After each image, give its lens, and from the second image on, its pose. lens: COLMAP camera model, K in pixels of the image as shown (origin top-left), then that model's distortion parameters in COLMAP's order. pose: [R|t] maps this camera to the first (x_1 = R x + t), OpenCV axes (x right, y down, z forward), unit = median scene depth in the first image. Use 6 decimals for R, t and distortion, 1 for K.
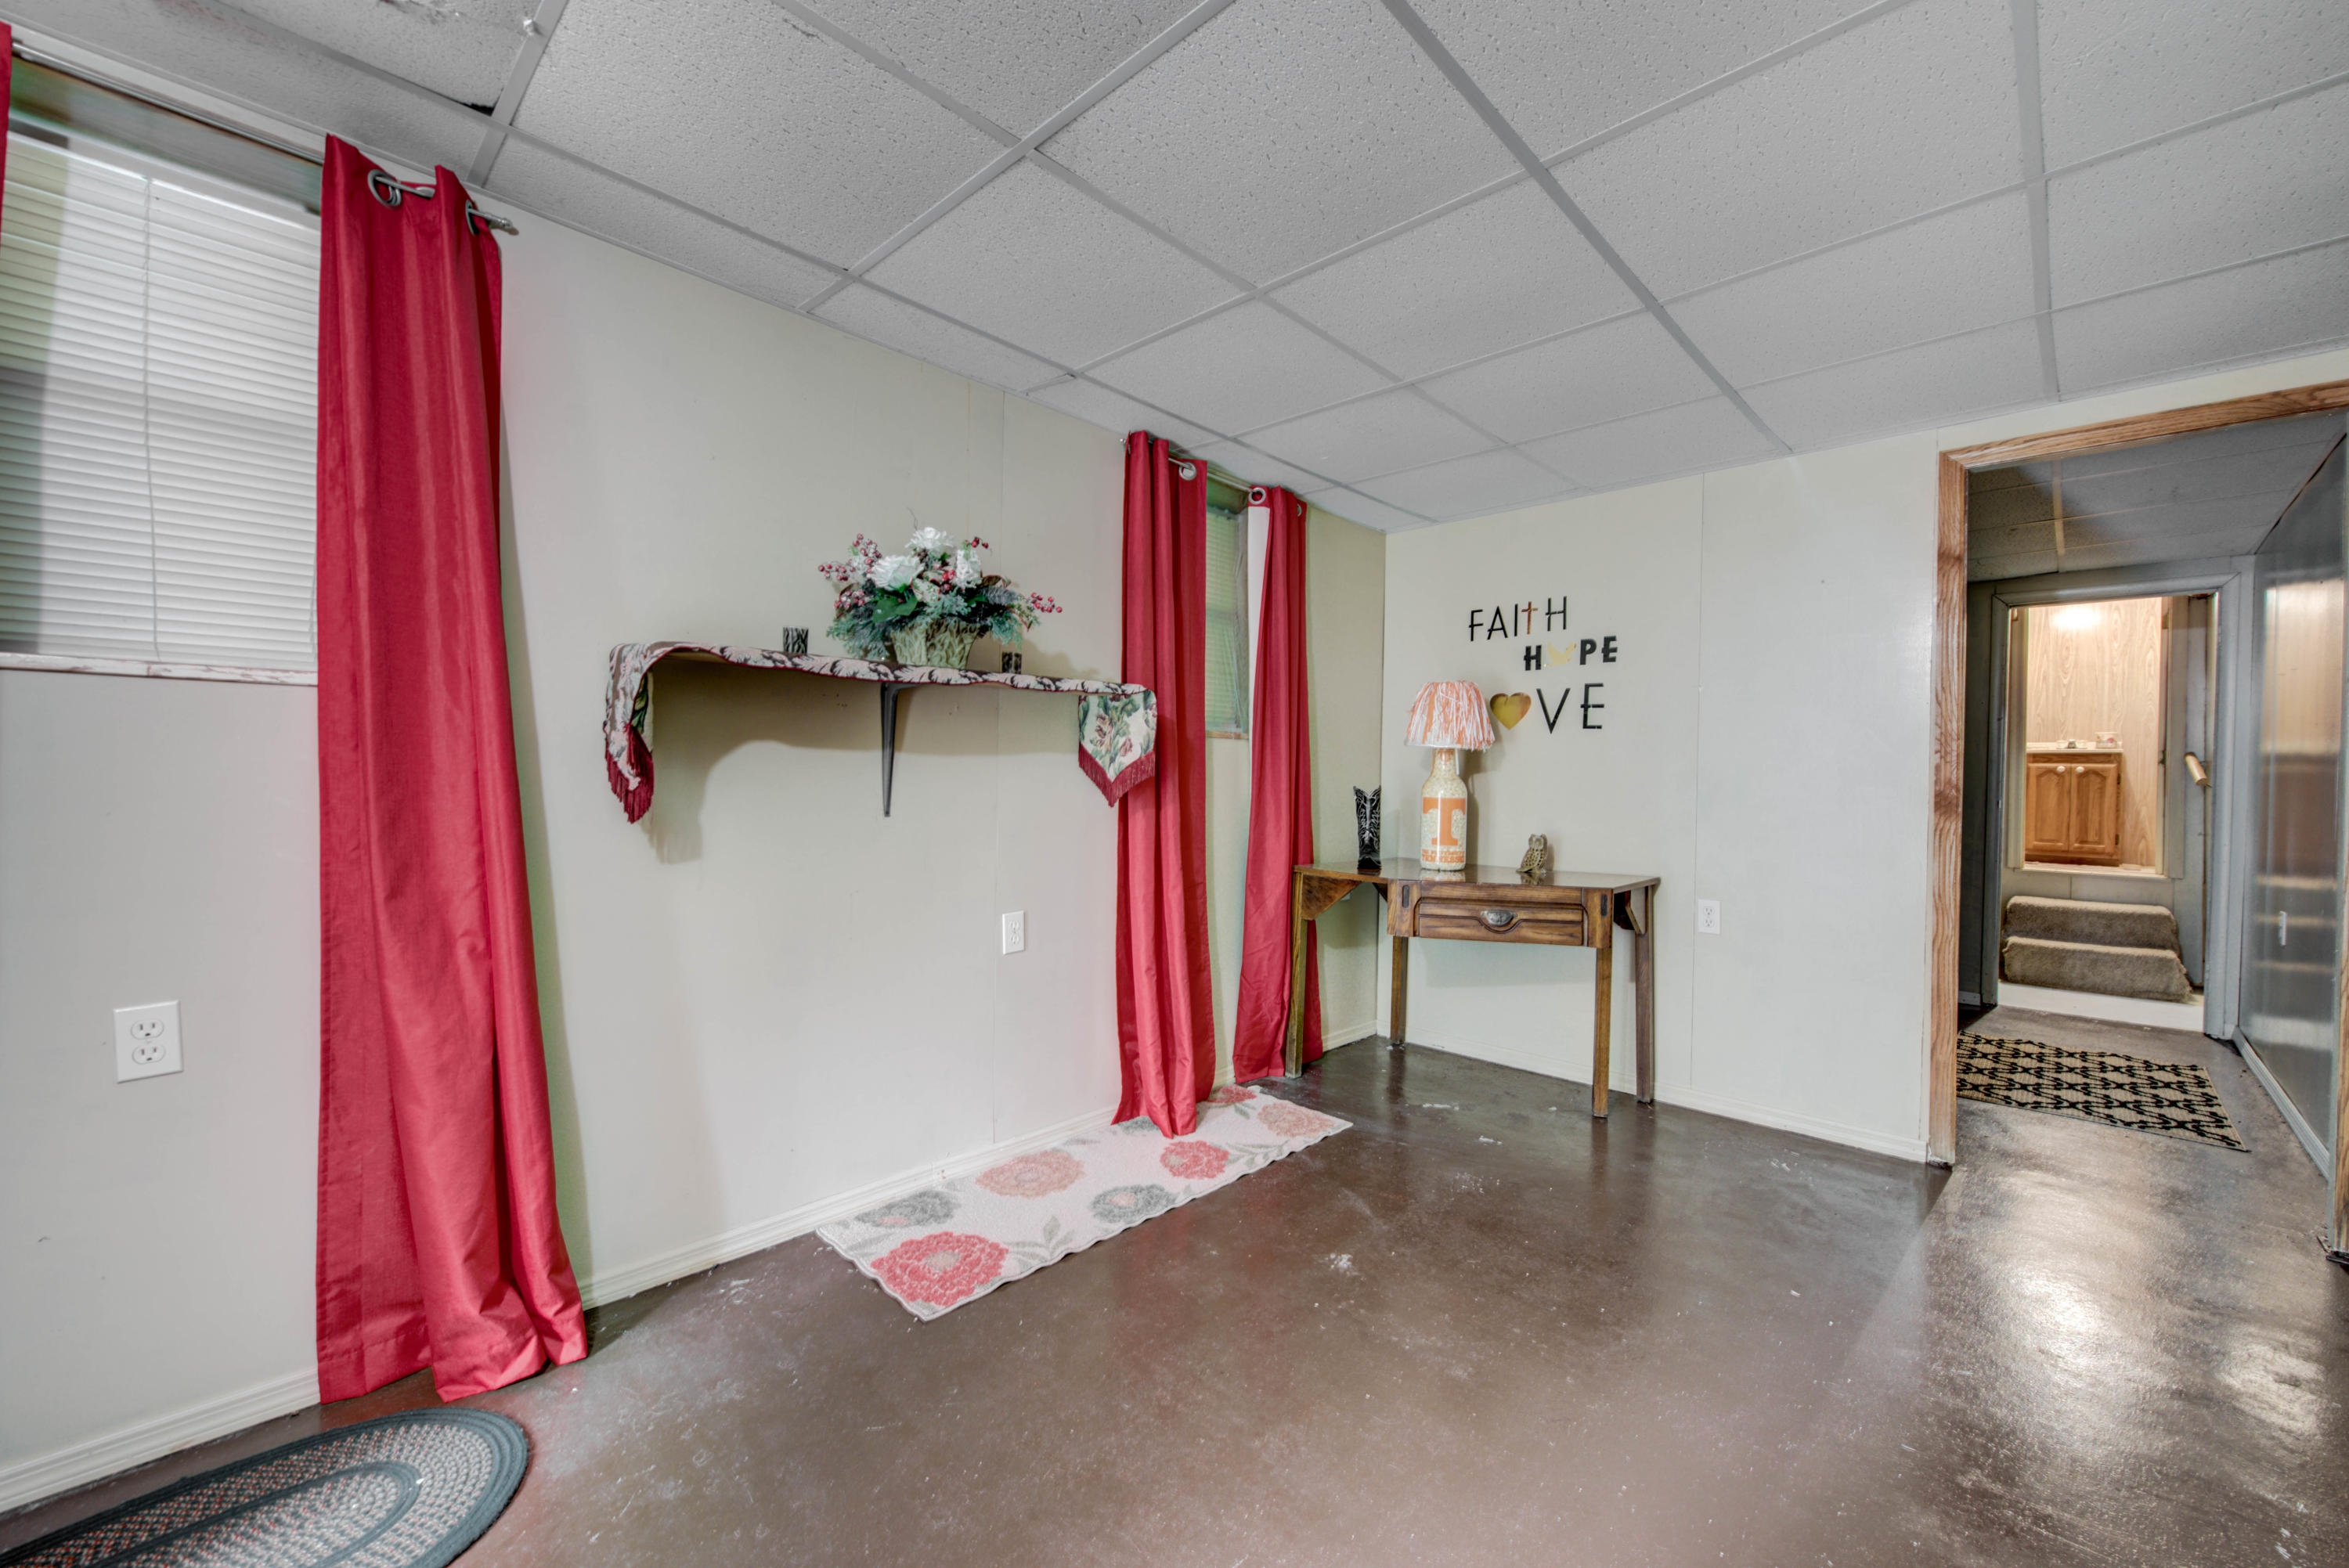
lens RADIAL K [[942.9, 0, 1187.2], [0, 942.9, 786.2], [0, 0, 1]] dist [0.000103, -0.000229]
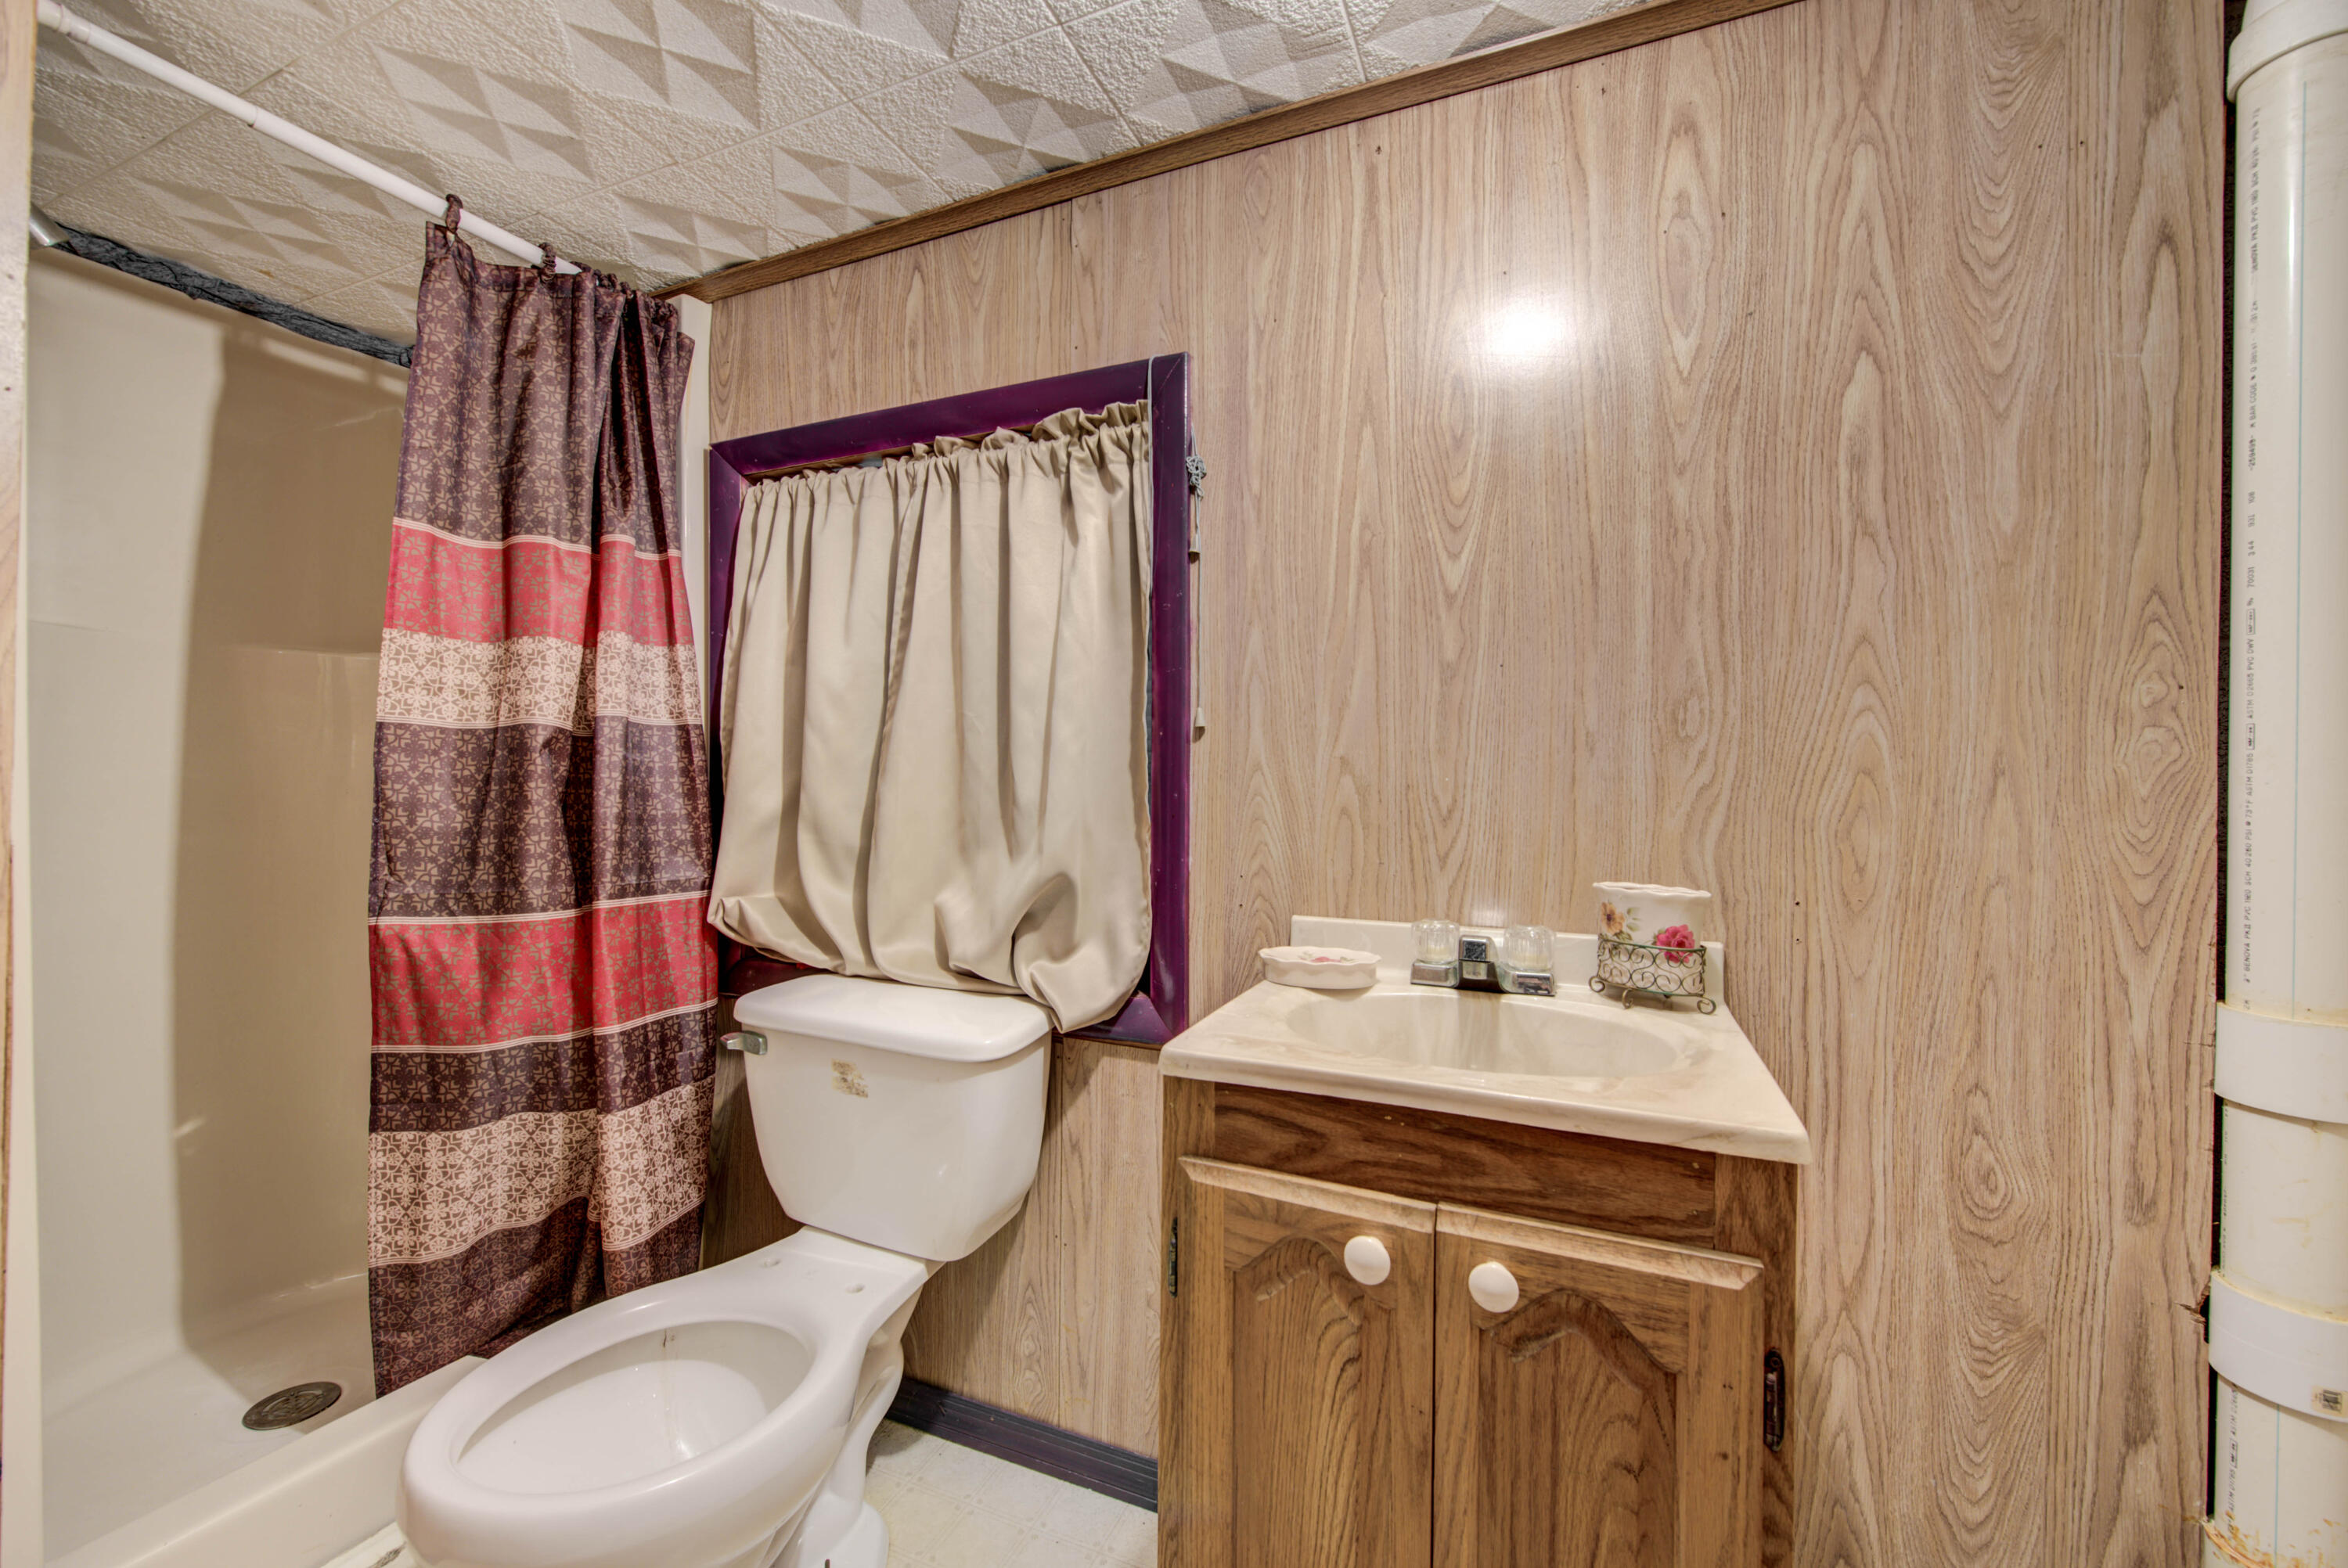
lens RADIAL K [[942.5, 0, 1186.7], [0, 942.5, 786.2], [0, 0, 1]] dist [0.000103, -0.000229]
pose [[0.932919, -0.013646, 0.359827, 0.867852], [0.013869, 0.999902, 0.001963, -0.076805], [-0.359819, 0.003159, 0.933017, 0.902641]]
